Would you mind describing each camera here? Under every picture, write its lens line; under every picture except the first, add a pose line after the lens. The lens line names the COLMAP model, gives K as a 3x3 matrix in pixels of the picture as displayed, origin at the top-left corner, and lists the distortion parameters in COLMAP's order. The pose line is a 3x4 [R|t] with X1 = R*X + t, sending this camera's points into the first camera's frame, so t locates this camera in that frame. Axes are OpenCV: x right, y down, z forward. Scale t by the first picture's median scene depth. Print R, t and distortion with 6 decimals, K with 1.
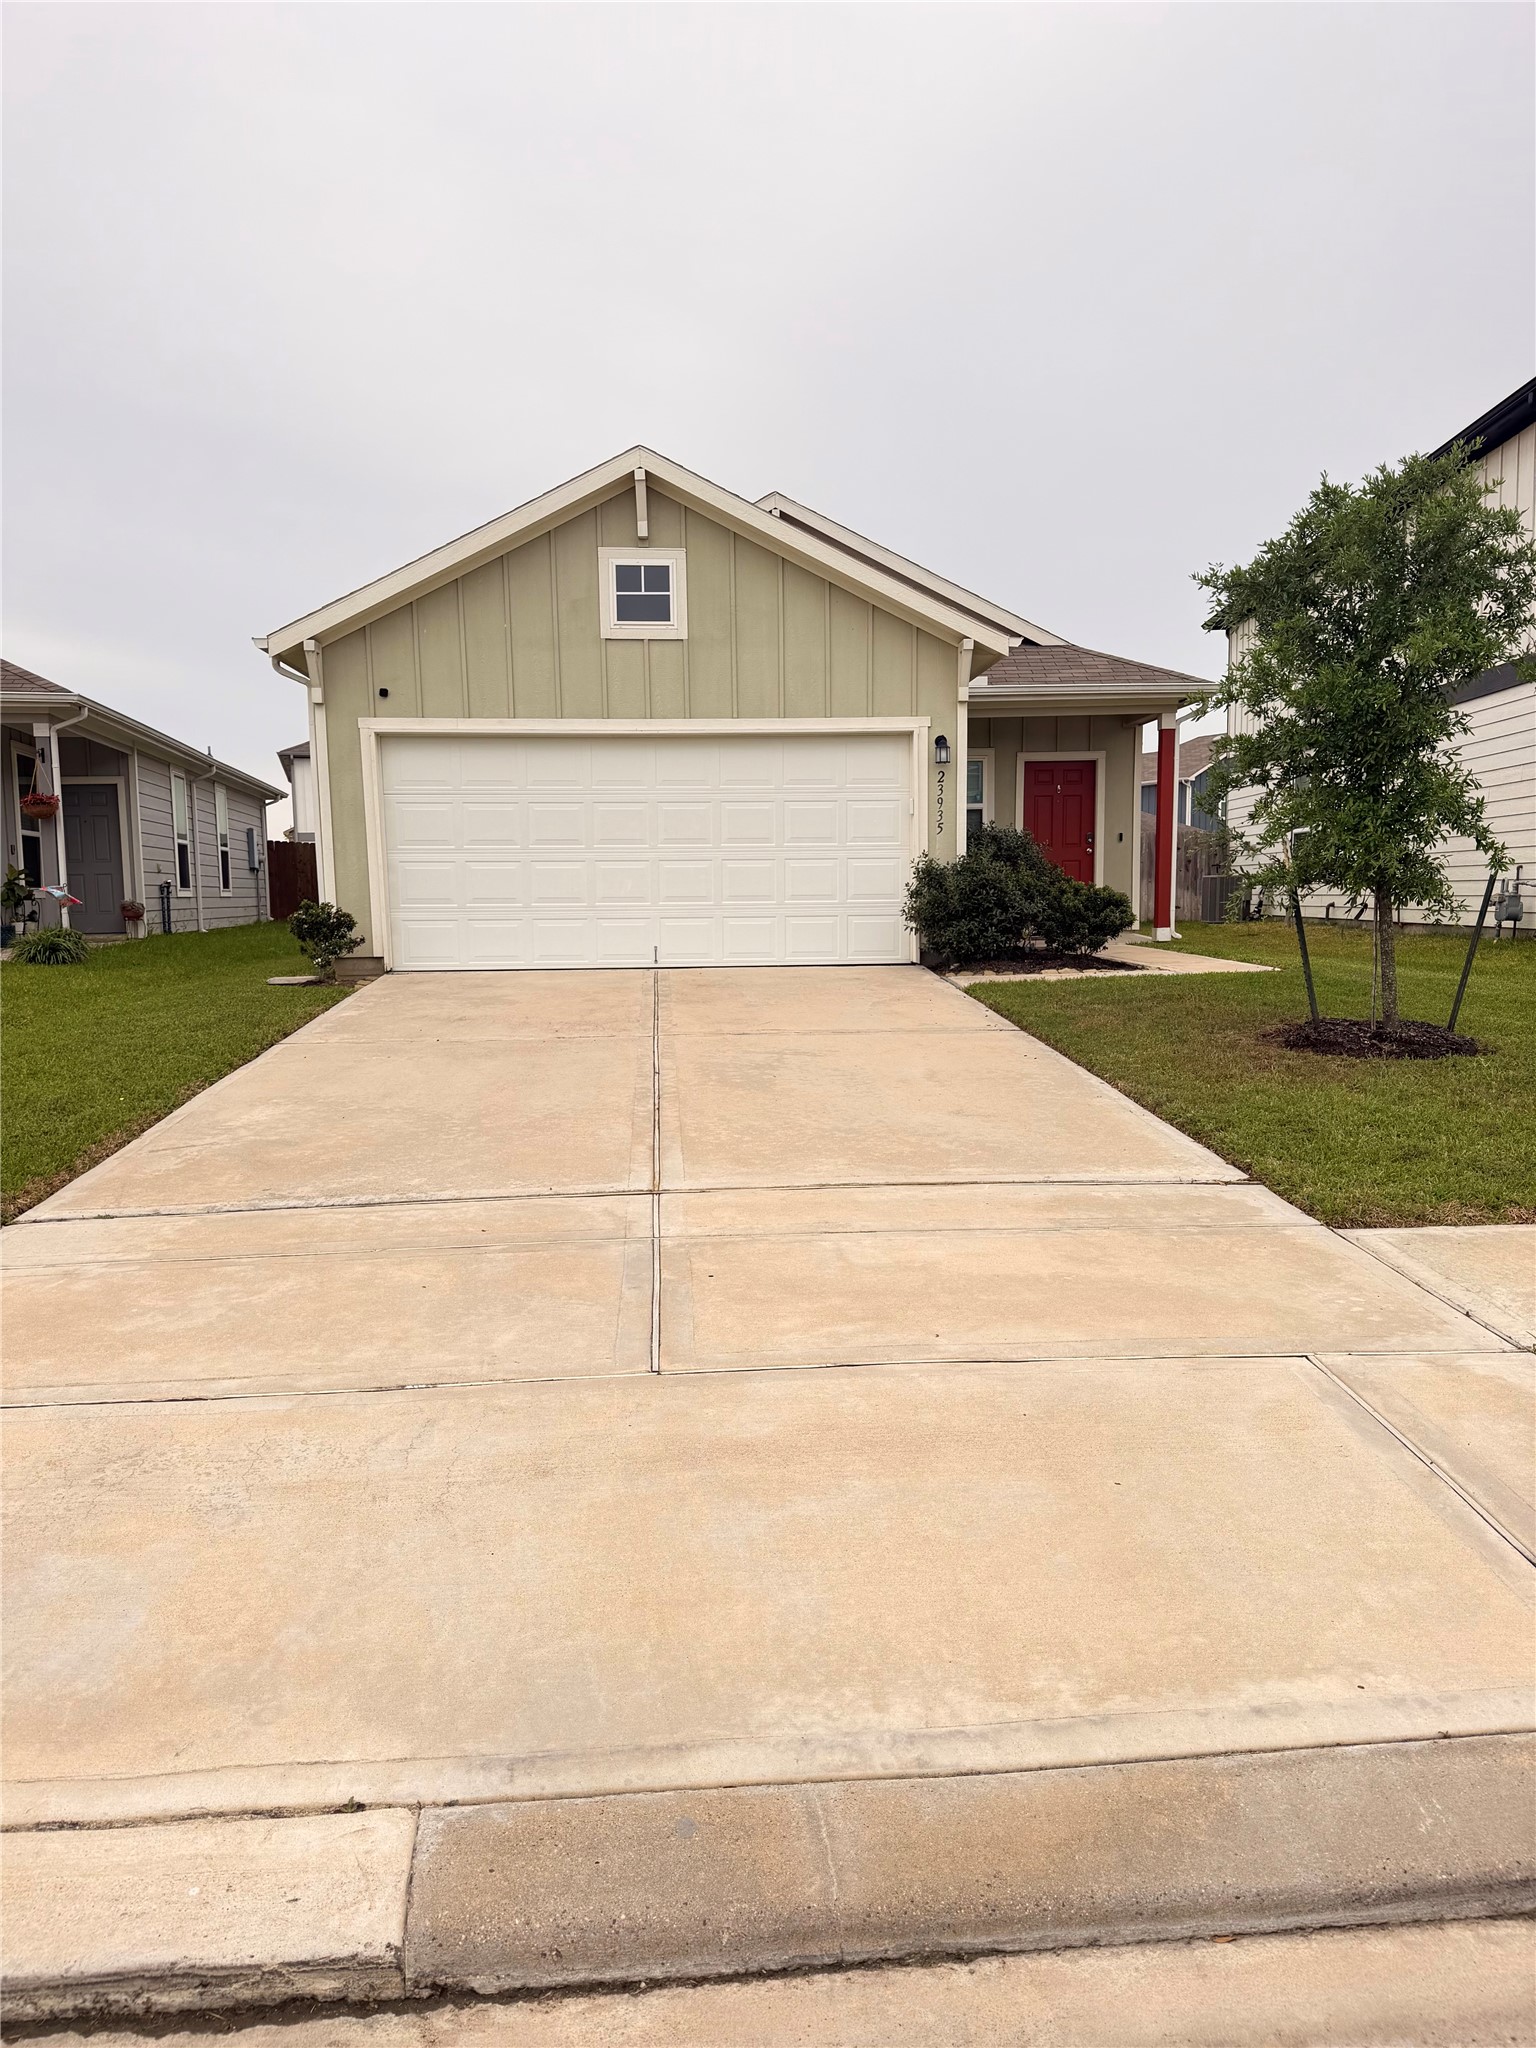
lens RADIAL K [[1424.6, 0, 768.0], [0, 1424.6, 1024.0], [0, 0, 1]] dist [0.108980, -0.177694]
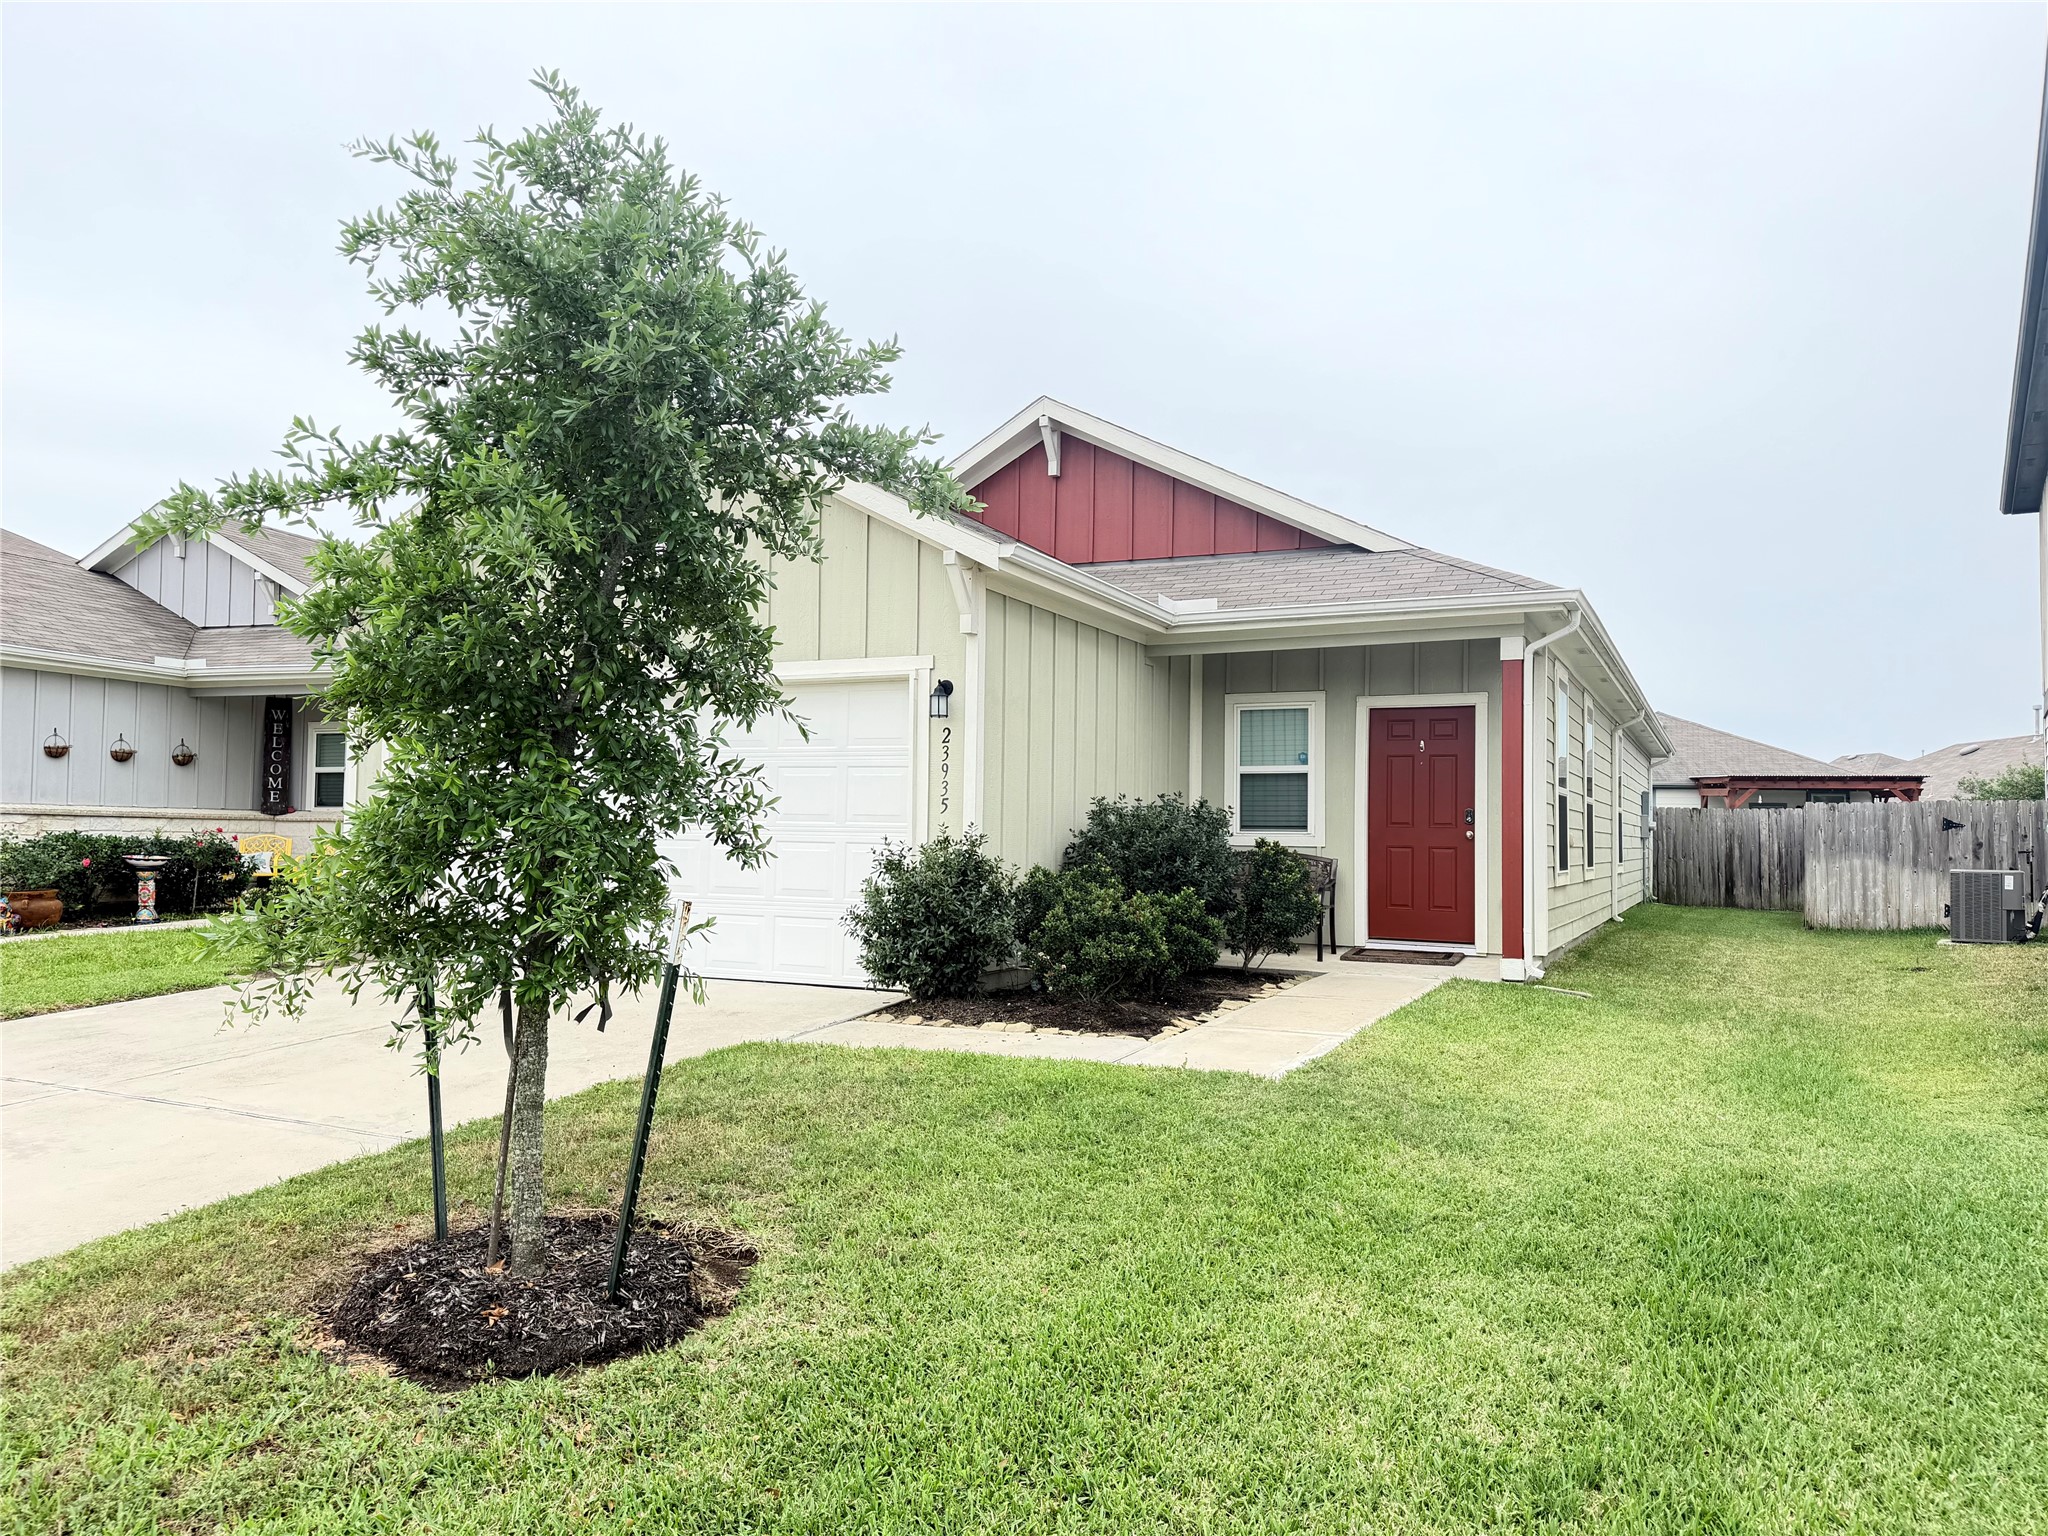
lens RADIAL K [[1424.6, 0, 1038.1], [0, 1424.6, 753.0], [0, 0, 1]] dist [0.108980, -0.177694]
pose [[0.867287, -0.016420, -0.497538, 0.390421], [-0.064095, 0.987454, -0.144315, -0.046716], [0.493665, 0.157052, 0.855353, 0.304906]]
